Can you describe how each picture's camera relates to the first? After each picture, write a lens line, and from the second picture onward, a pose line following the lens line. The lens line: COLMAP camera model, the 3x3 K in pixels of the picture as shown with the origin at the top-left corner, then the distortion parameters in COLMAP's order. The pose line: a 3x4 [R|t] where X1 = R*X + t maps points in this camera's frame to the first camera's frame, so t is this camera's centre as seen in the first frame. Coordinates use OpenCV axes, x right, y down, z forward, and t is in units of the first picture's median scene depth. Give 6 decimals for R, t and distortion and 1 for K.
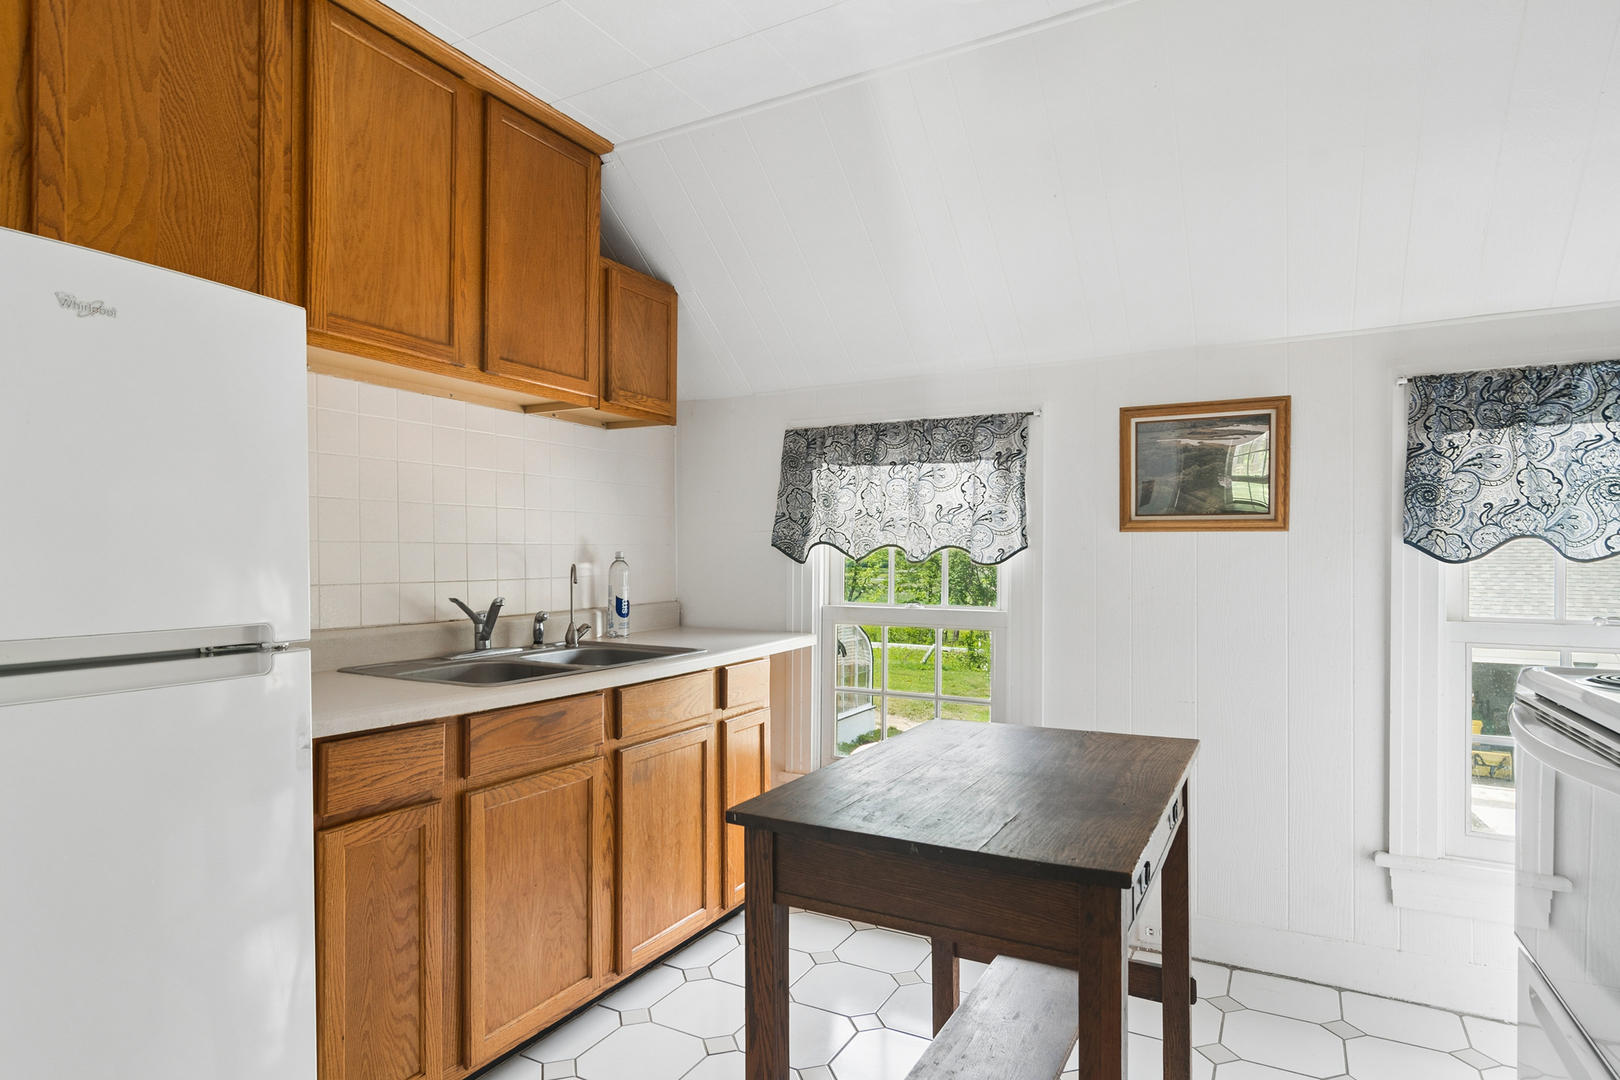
lens RADIAL K [[871.9, 0, 807.2], [0, 871.9, 544.3], [0, 0, 1]] dist [-0.000435, 0.000881]
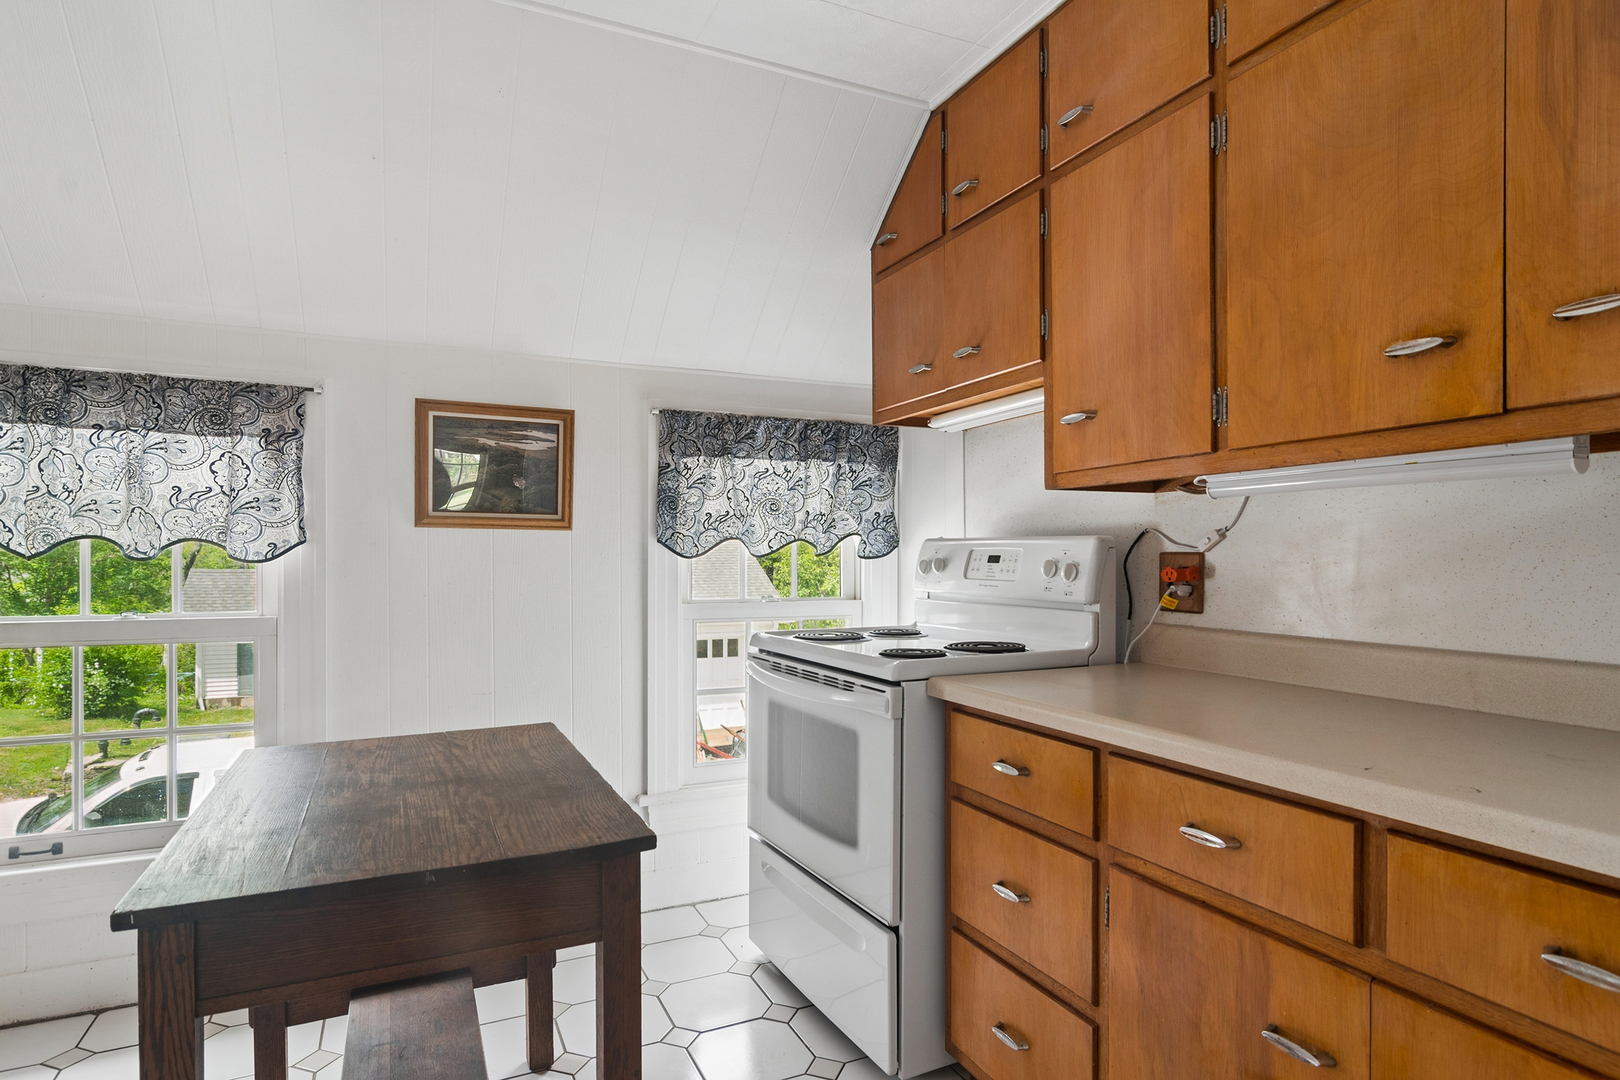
lens RADIAL K [[871.9, 0, 807.1], [0, 871.9, 553.4], [0, 0, 1]] dist [-0.000435, 0.000881]
pose [[0.594883, 0.004319, 0.803801, -0.159969], [-0.012303, 0.999917, 0.003733, 0.005978], [-0.803718, -0.012110, 0.594887, 0.077905]]
